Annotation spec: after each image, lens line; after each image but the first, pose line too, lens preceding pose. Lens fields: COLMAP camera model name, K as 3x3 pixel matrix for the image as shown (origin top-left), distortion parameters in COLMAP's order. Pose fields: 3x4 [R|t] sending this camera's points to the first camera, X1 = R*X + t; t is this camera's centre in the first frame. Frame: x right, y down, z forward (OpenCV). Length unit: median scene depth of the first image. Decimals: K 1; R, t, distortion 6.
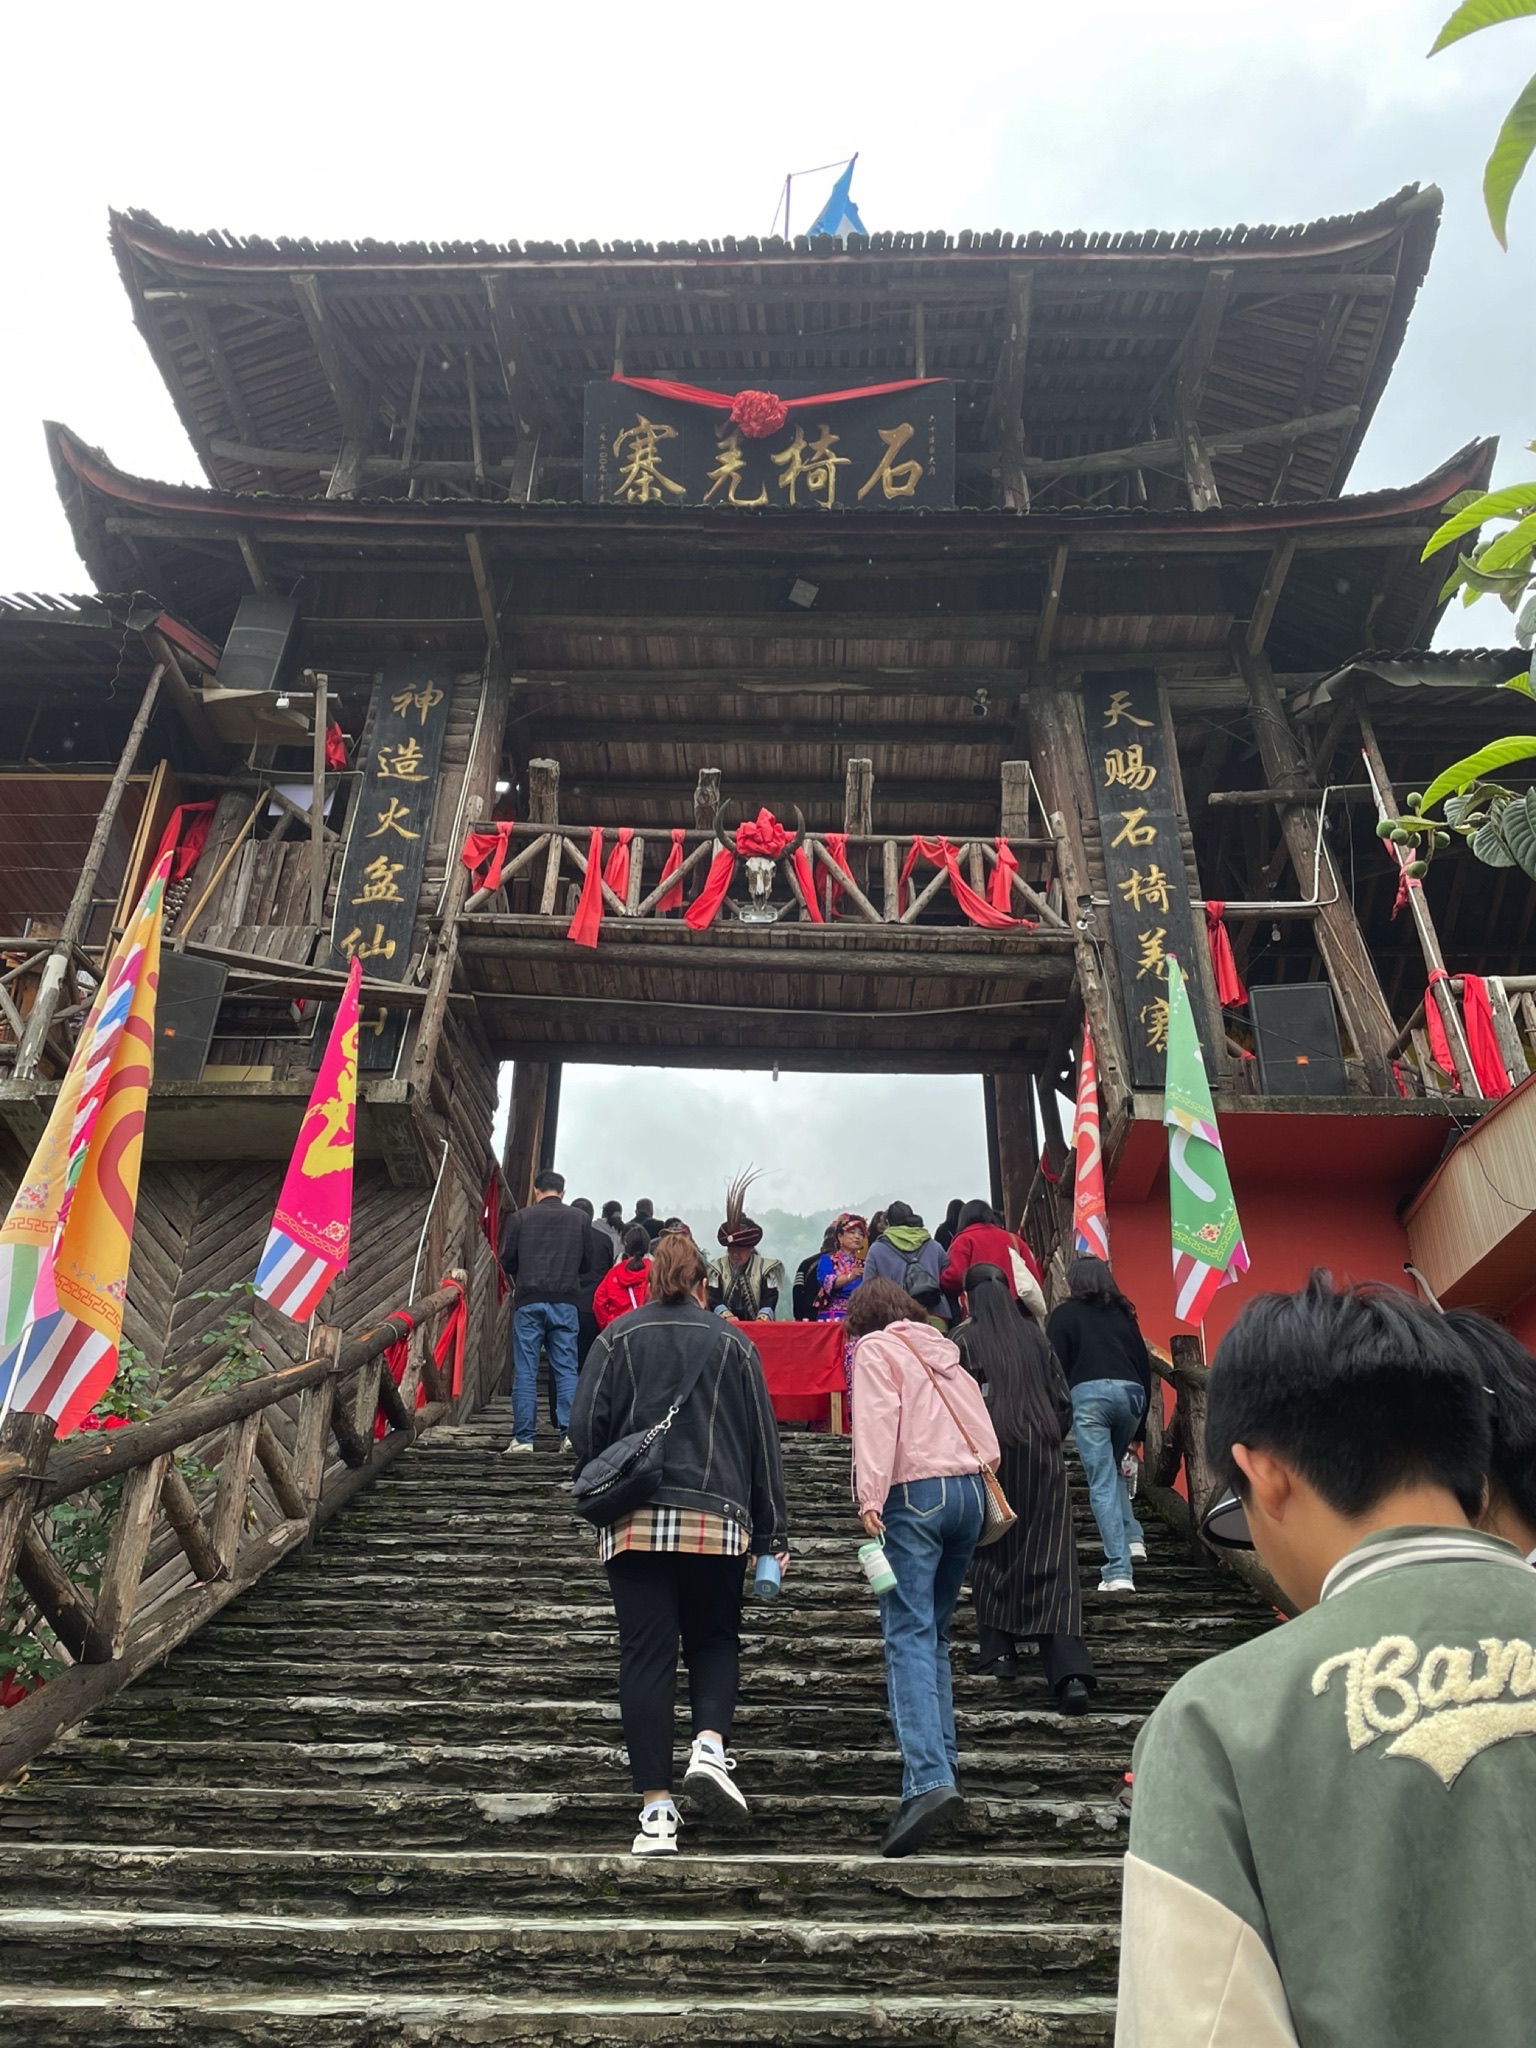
lens RADIAL K [[1472.6, 0, 768.0], [0, 1472.6, 1024.0], [0, 0, 1]] dist [0.098188, -0.119521]
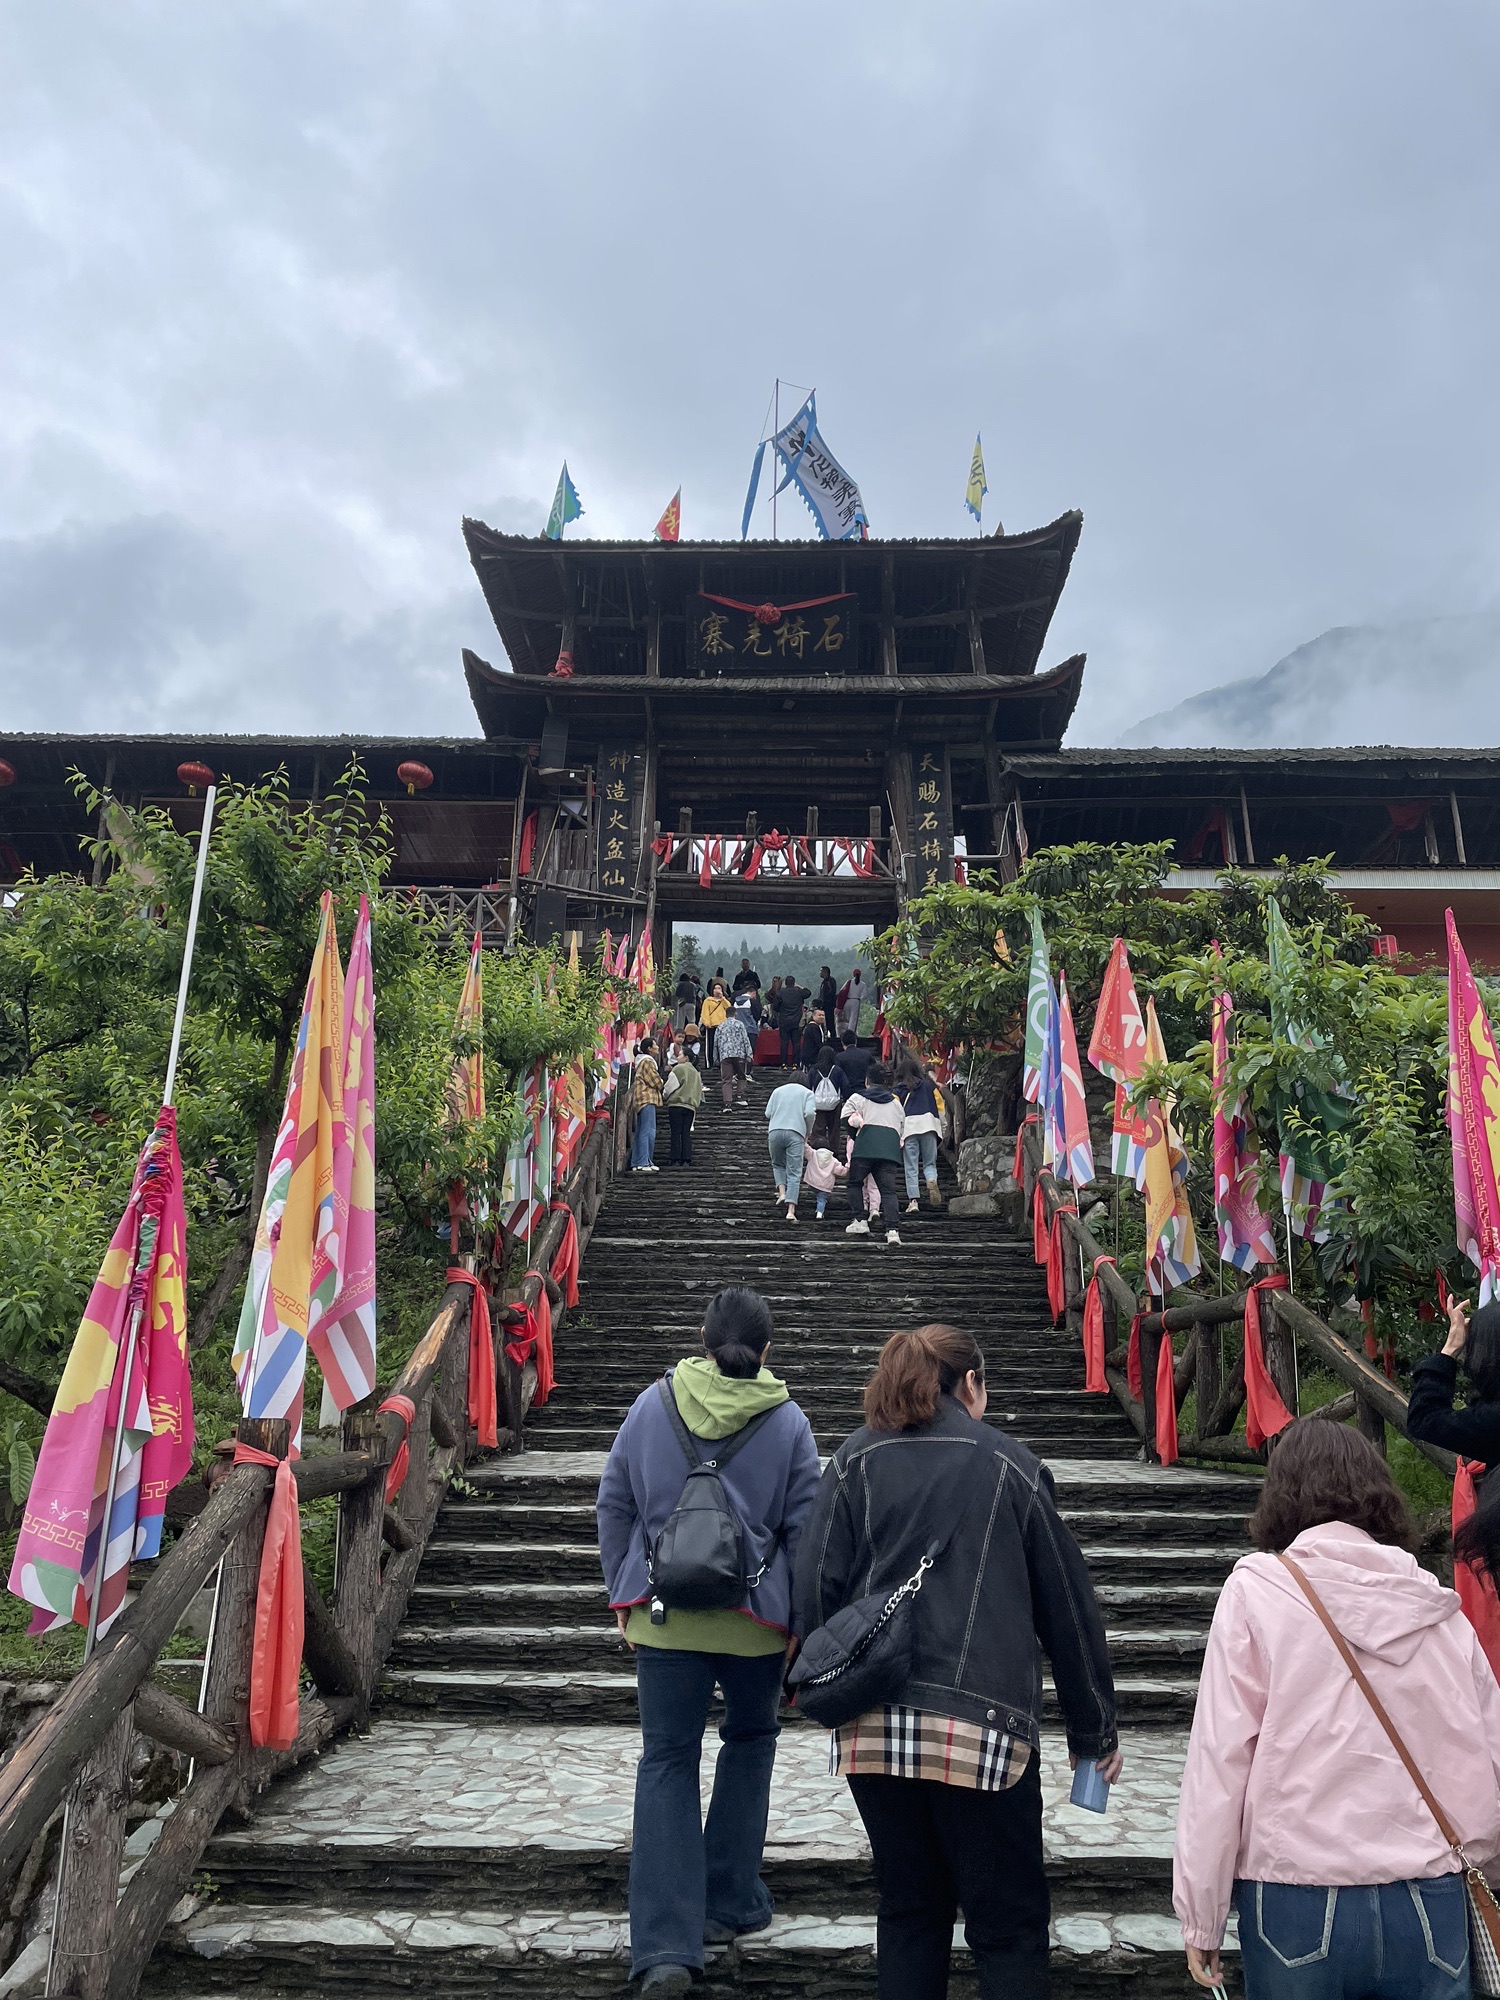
lens RADIAL K [[1438.1, 0, 750.0], [0, 1438.1, 1000.0], [0, 0, 1]] dist [0.098188, -0.119521]
pose [[0.999946, -0.007903, 0.006817, -0.053934], [0.006313, 0.978126, 0.207916, -0.316474], [-0.008311, -0.207862, 0.978123, -1.243756]]
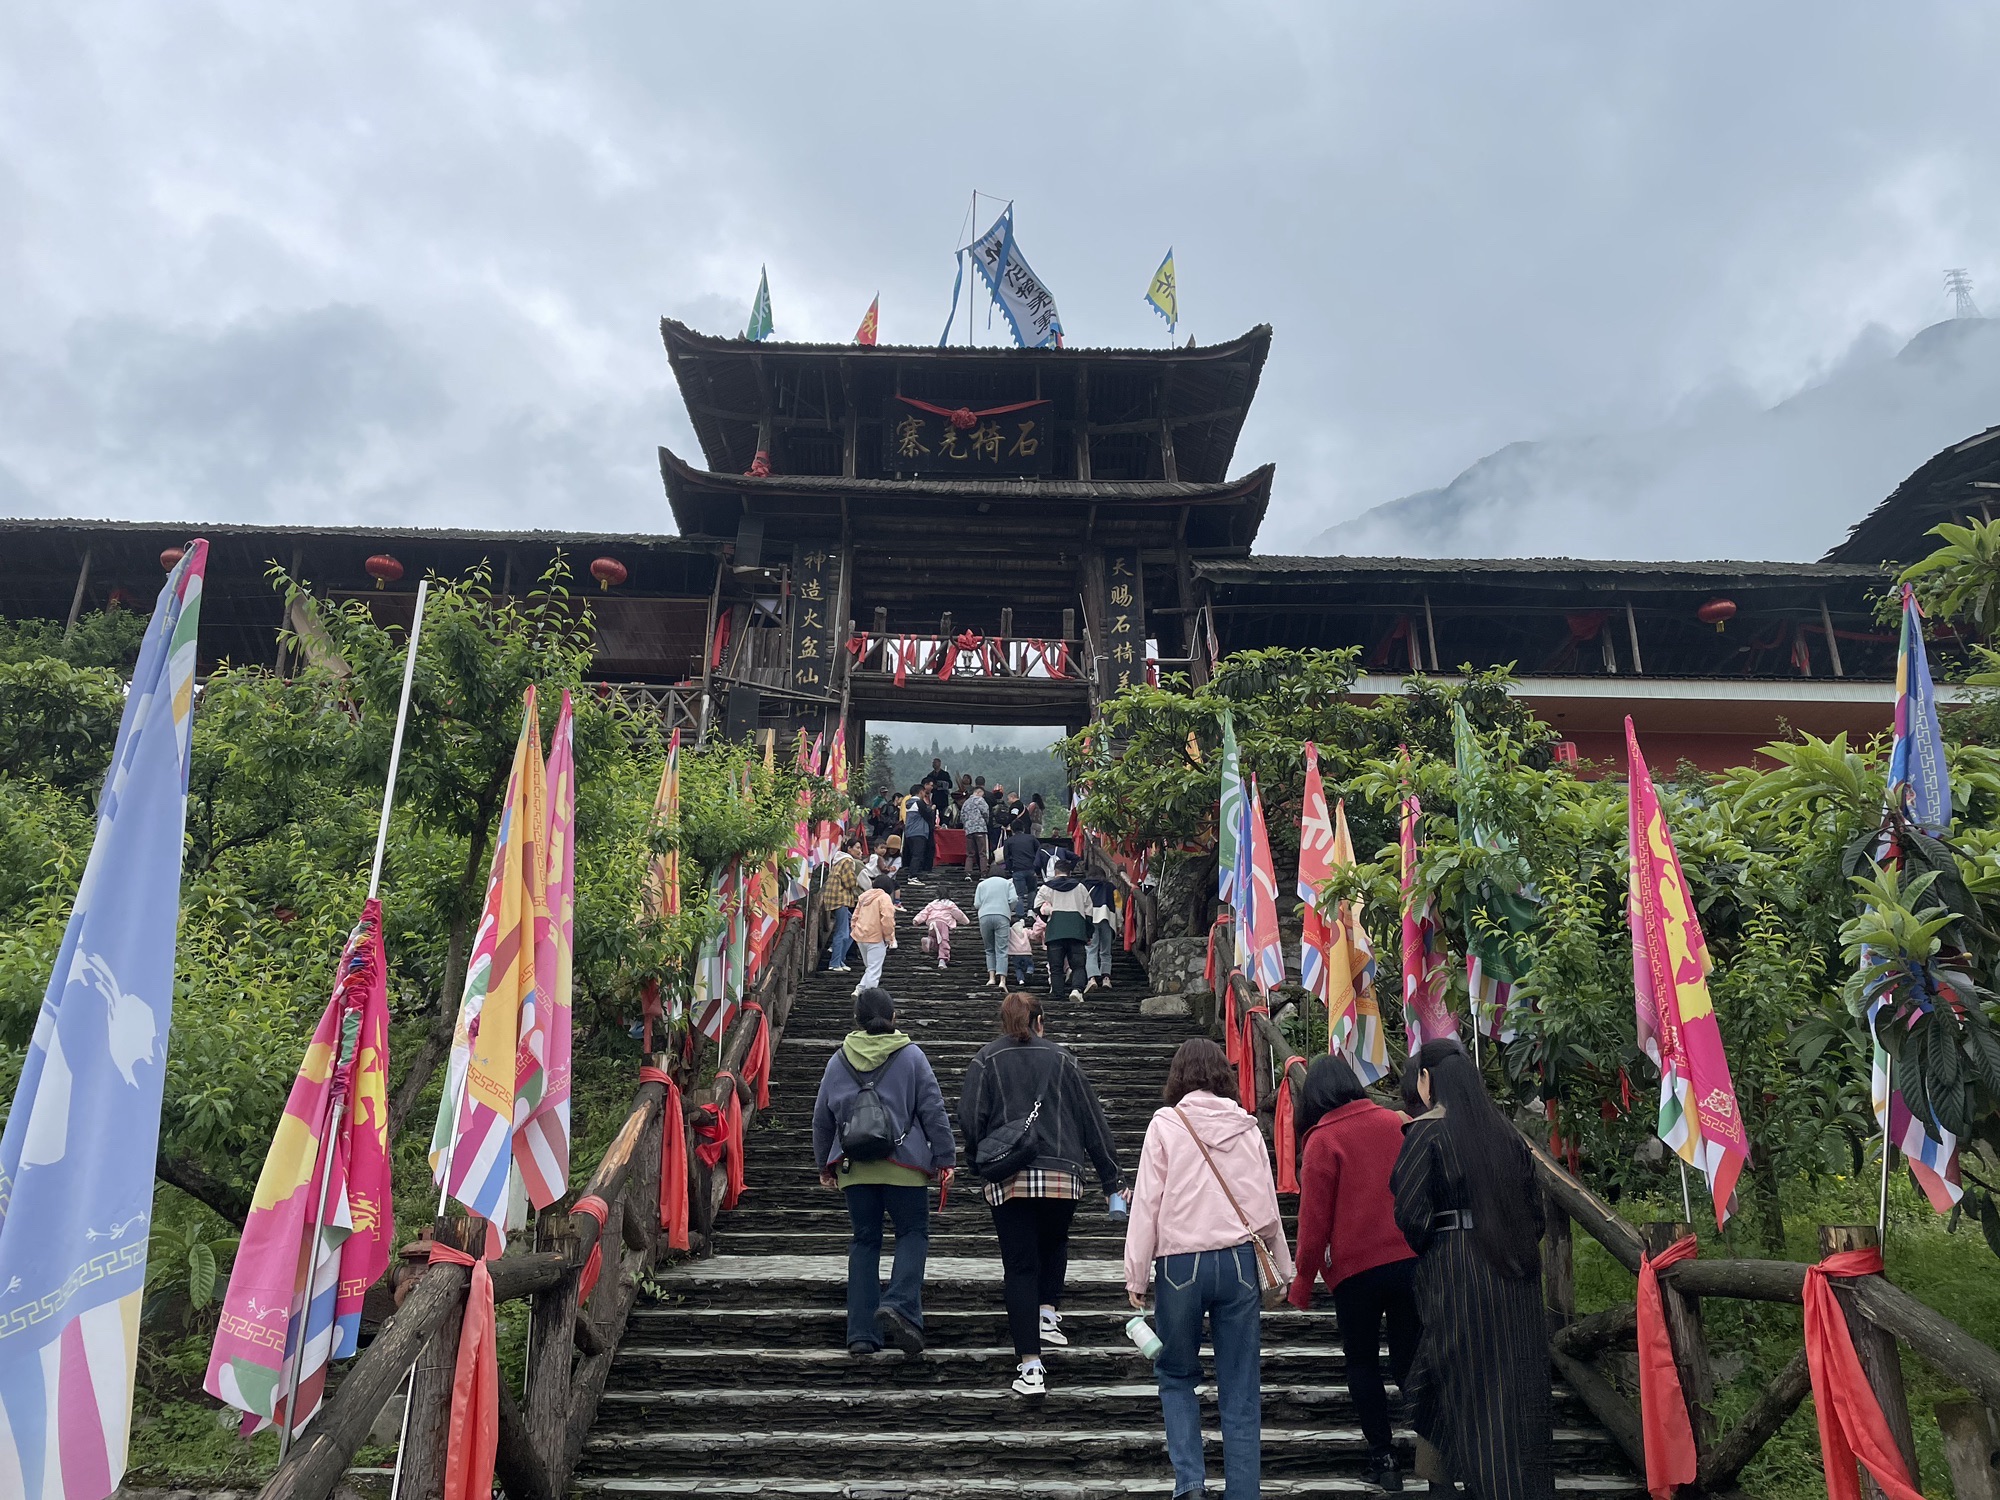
lens RADIAL K [[1438.1, 0, 1000.0], [0, 1438.1, 750.0], [0, 0, 1]] dist [0.098188, -0.119521]
pose [[0.998854, 0.002027, 0.047814, -0.056861], [-0.010307, 0.984769, 0.173563, -0.316851], [-0.046734, -0.173857, 0.983661, -1.247959]]
